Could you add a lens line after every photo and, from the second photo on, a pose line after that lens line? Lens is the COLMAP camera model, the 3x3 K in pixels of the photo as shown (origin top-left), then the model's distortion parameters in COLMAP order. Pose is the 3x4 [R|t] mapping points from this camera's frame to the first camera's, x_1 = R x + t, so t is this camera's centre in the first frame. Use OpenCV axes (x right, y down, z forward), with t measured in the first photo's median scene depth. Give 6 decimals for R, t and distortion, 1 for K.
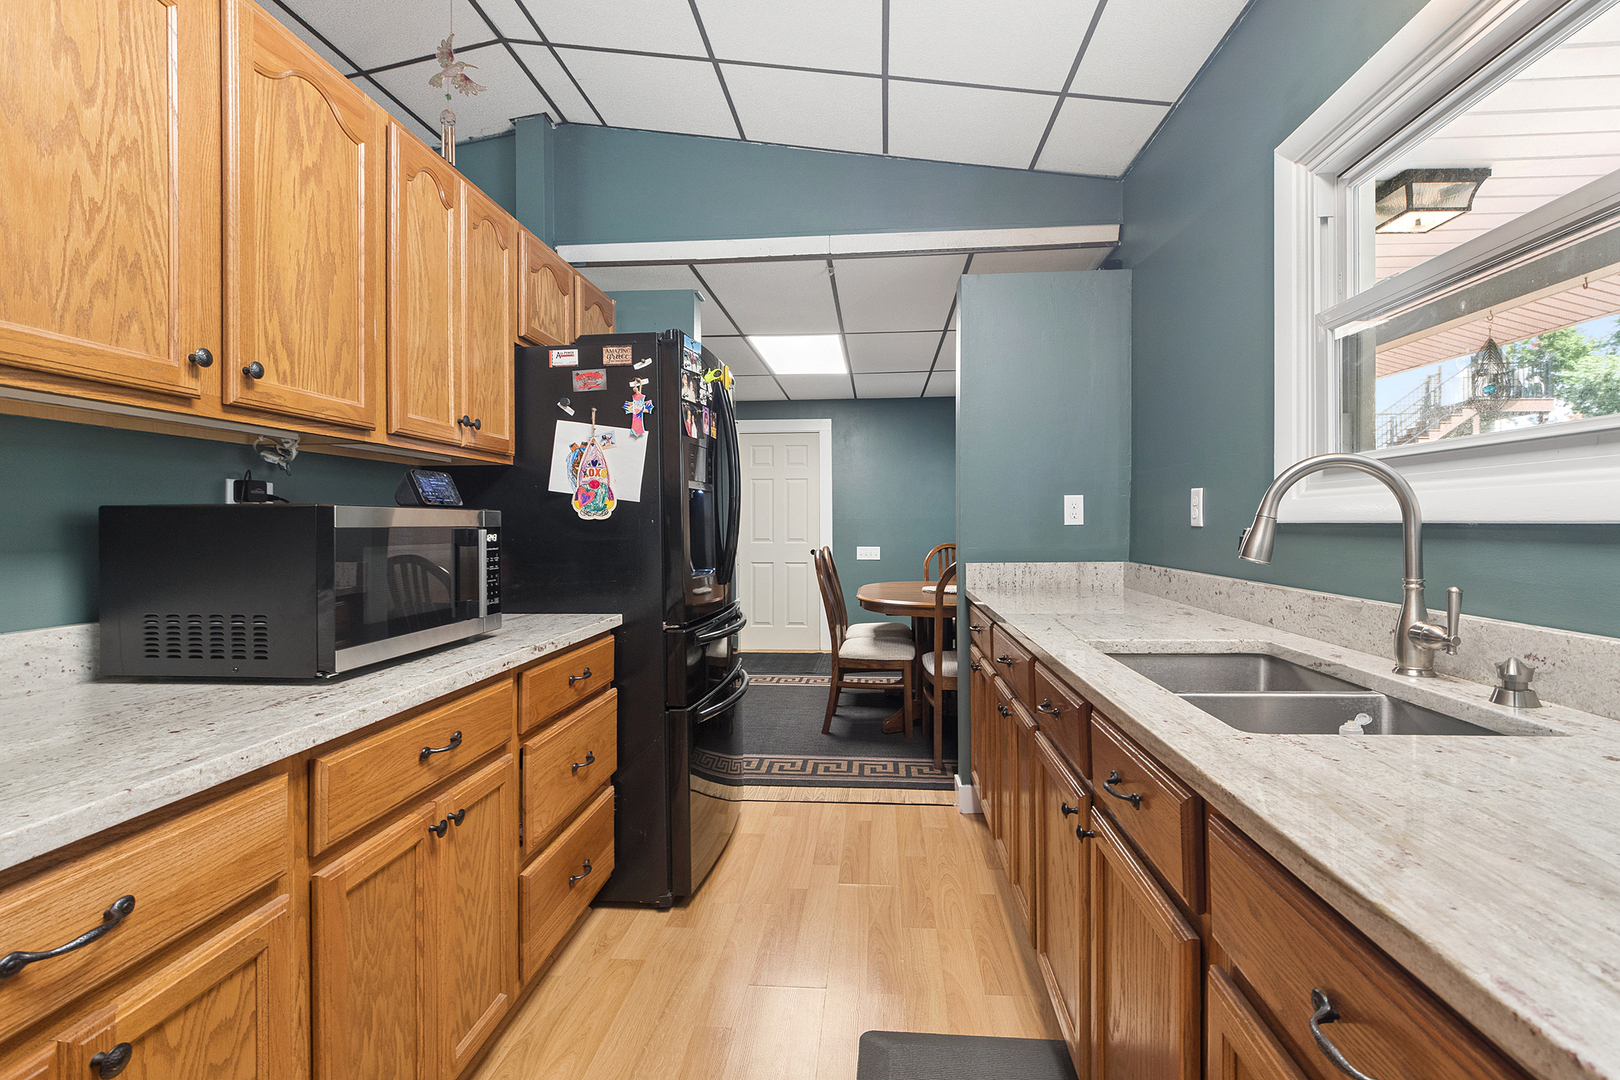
lens RADIAL K [[728.9, 0, 829.4], [0, 728.9, 527.6], [0, 0, 1]] dist [-0.005319, 0.002490]
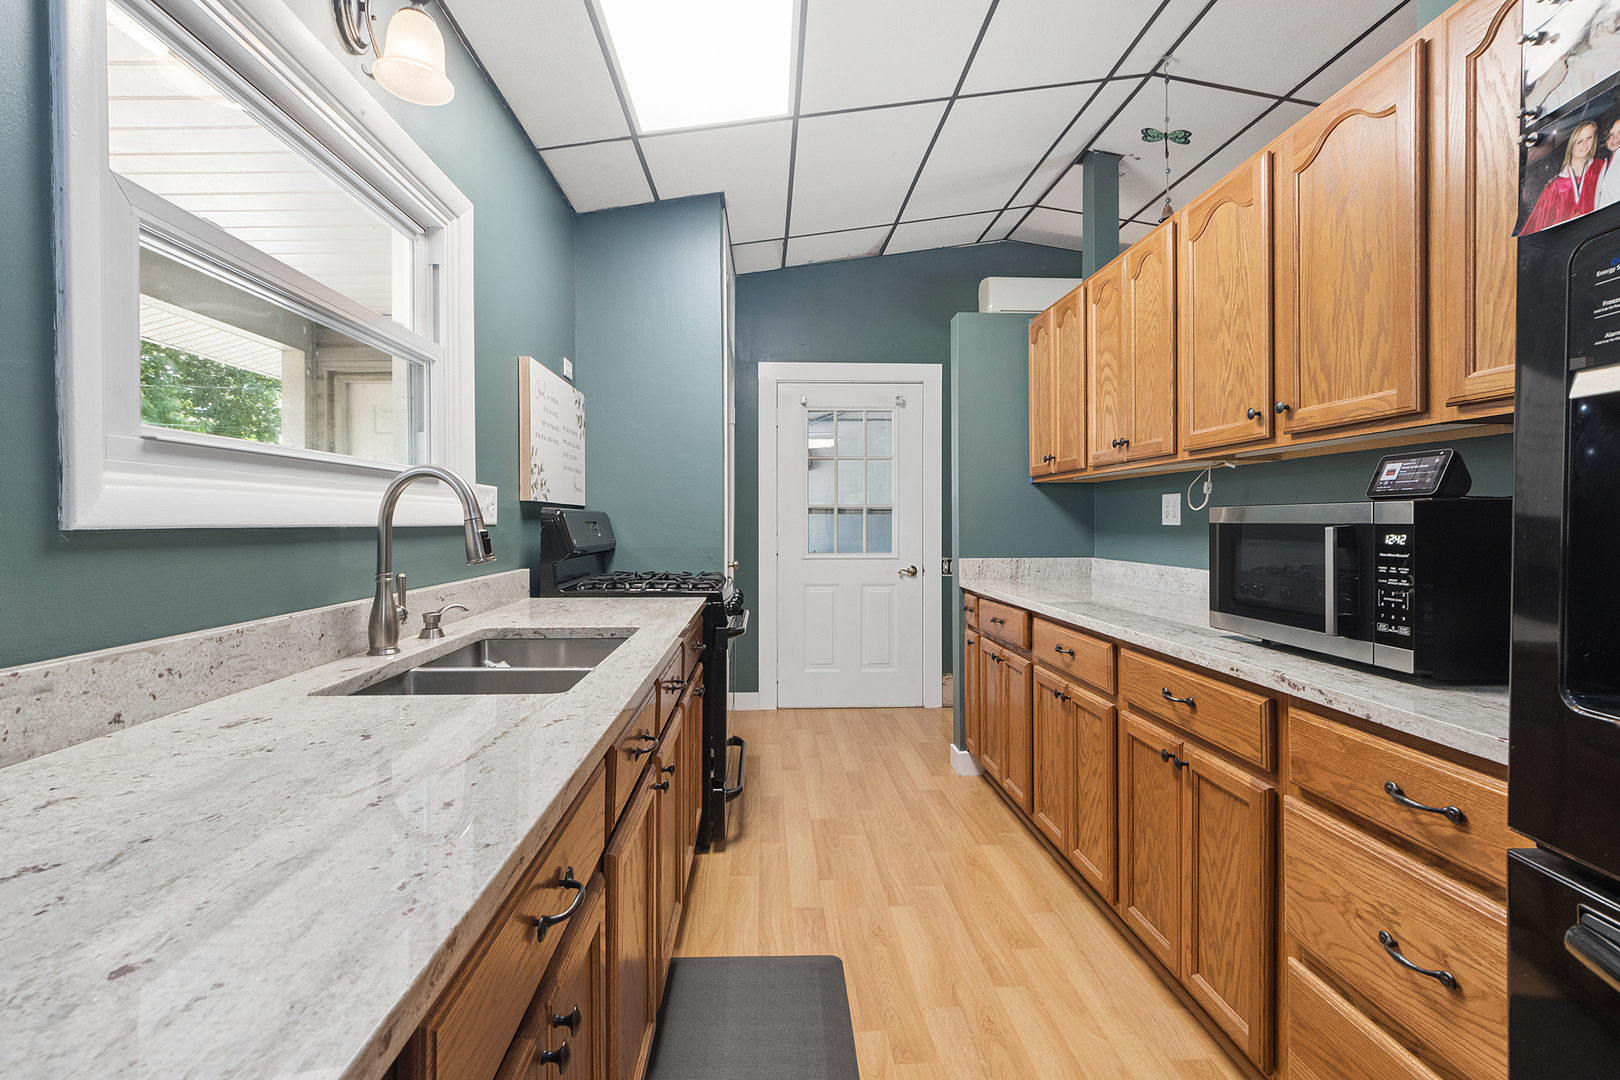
lens RADIAL K [[728.9, 0, 804.0], [0, 728.9, 528.8], [0, 0, 1]] dist [-0.005319, 0.002490]
pose [[-0.992454, 0.008282, -0.122336, 0.195221], [0.006147, 0.999822, 0.017812, -0.013189], [0.122462, 0.016925, -0.992329, 1.643622]]
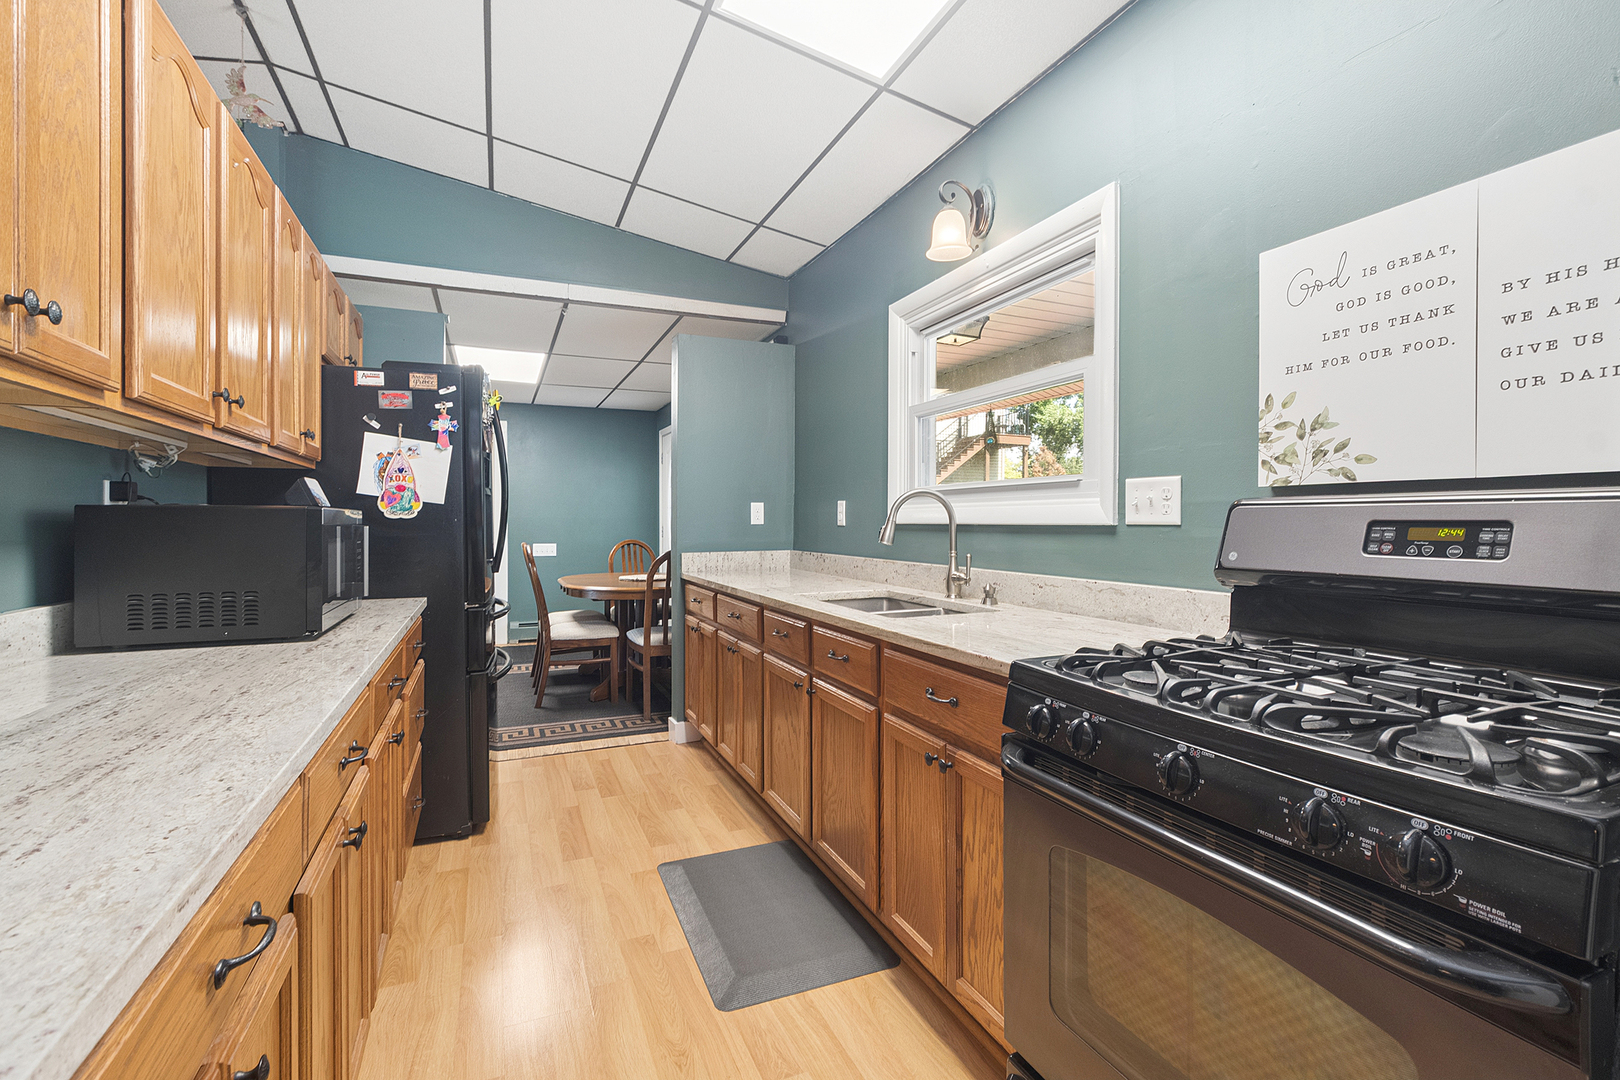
lens RADIAL K [[728.9, 0, 805.5], [0, 728.9, 526.1], [0, 0, 1]] dist [-0.005319, 0.002490]
pose [[0.887057, 0.002822, 0.461652, -0.280042], [-0.002361, 0.999996, -0.001577, 0.002156], [-0.461654, 0.000309, 0.887060, -0.342337]]
